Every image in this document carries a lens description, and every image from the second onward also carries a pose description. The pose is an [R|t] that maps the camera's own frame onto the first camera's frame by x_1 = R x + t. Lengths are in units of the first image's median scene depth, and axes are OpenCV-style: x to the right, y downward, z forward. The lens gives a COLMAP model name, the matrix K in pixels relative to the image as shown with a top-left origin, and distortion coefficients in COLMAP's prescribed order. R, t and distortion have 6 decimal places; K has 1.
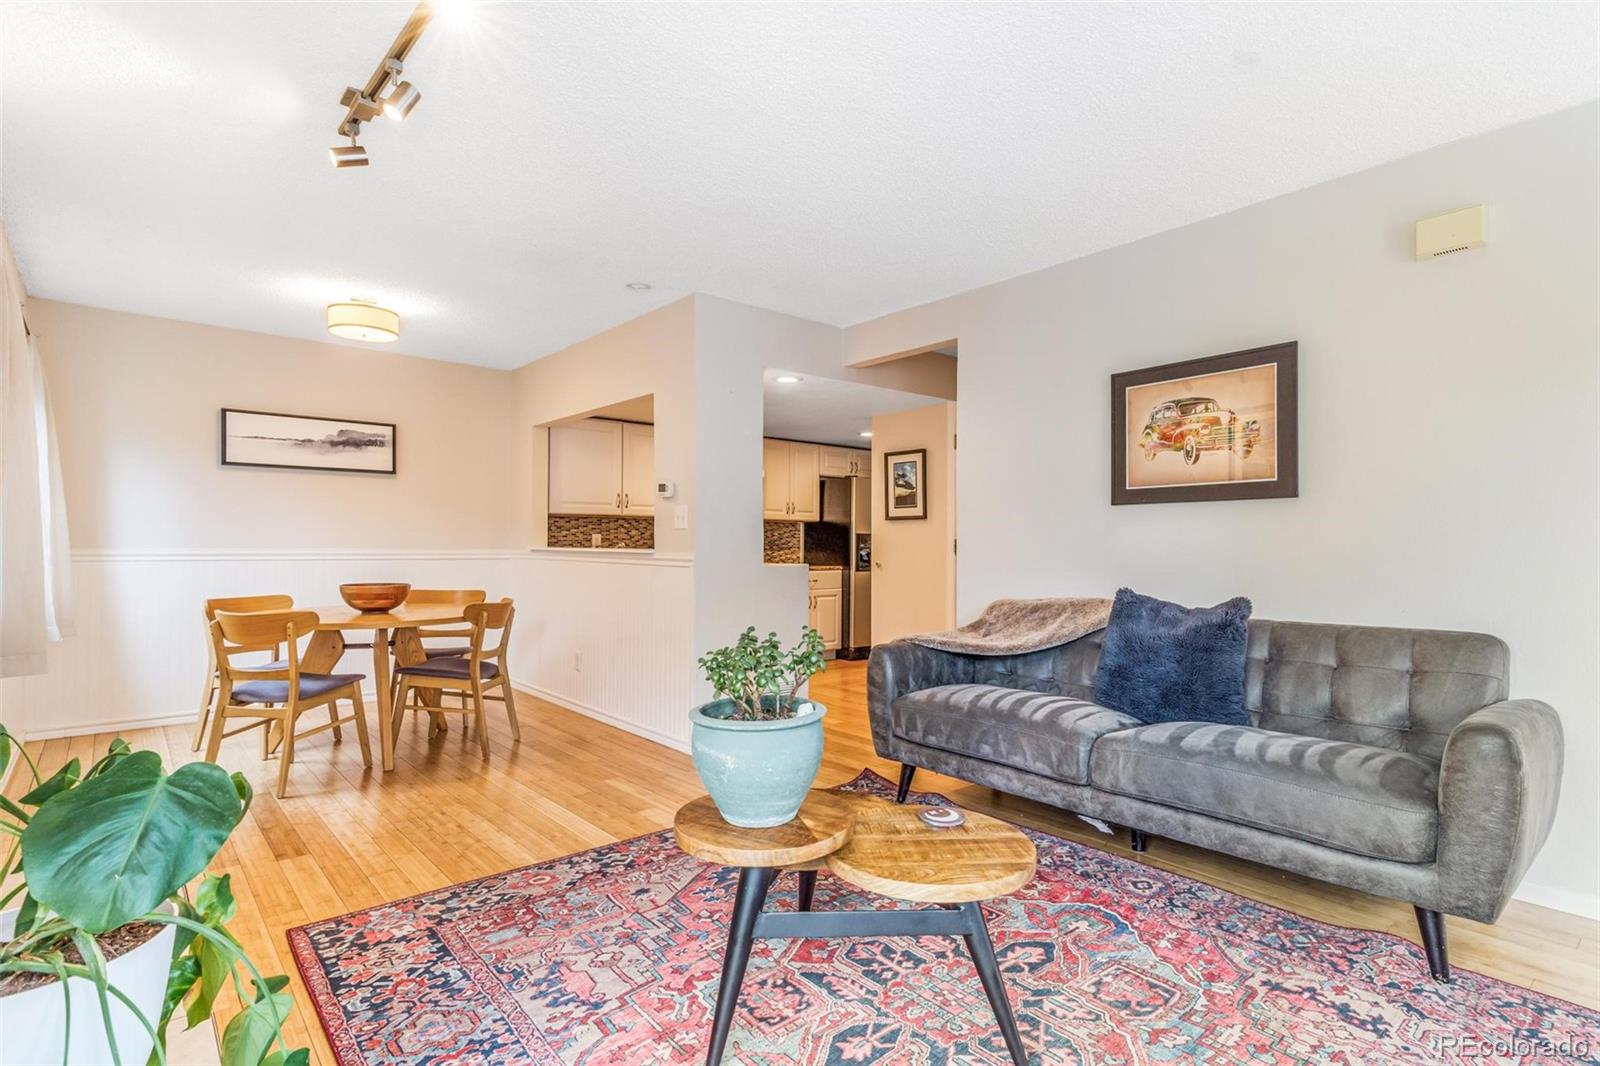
lens RADIAL K [[795.2, 0, 795.3], [0, 795.2, 535.2], [0, 0, 1]] dist [0.012020, 0.001848]
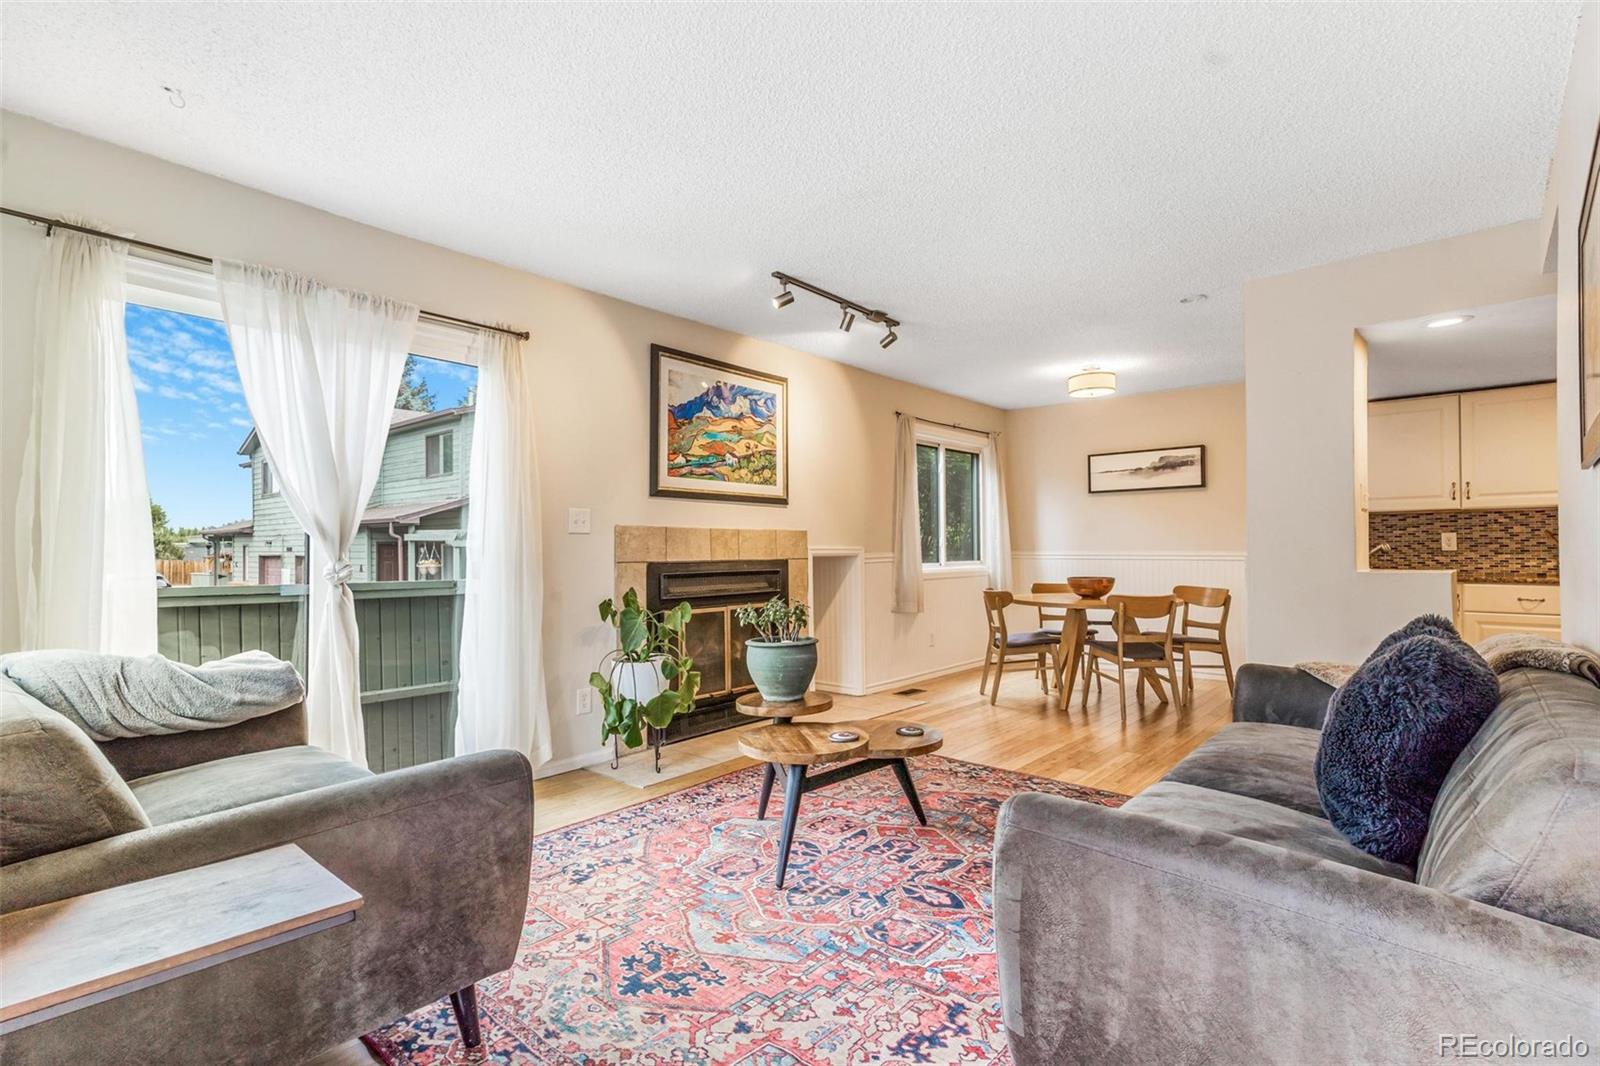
lens RADIAL K [[795.2, 0, 804.3], [0, 795.2, 544.0], [0, 0, 1]] dist [0.012020, 0.001848]
pose [[0.126629, -0.007956, -0.991918, 1.166042], [0.019834, 0.999788, -0.005487, 0.003367], [0.991752, -0.018978, 0.126760, 0.538119]]
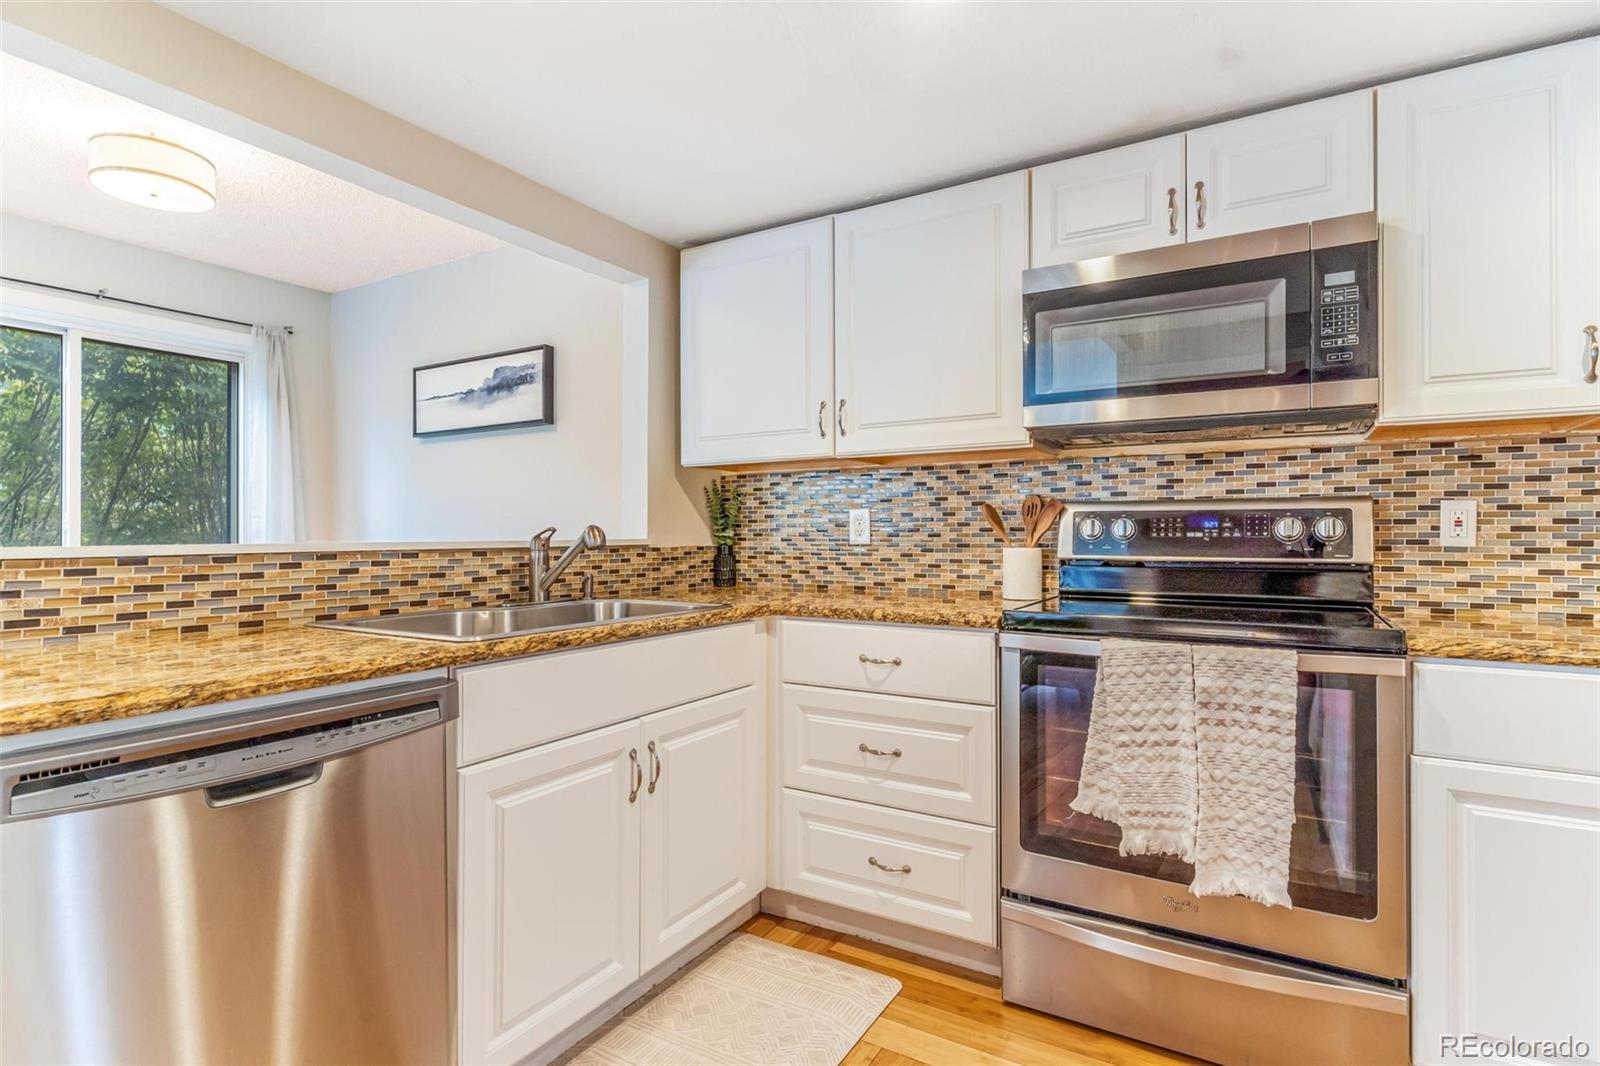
lens RADIAL K [[795.2, 0, 803.5], [0, 795.2, 537.3], [0, 0, 1]] dist [0.012020, 0.001848]
pose [[0.328844, -0.003557, -0.944377, 0.328304], [0.006960, 0.999975, -0.001343, 0.032711], [0.944358, -0.006131, 0.328861, 1.967741]]
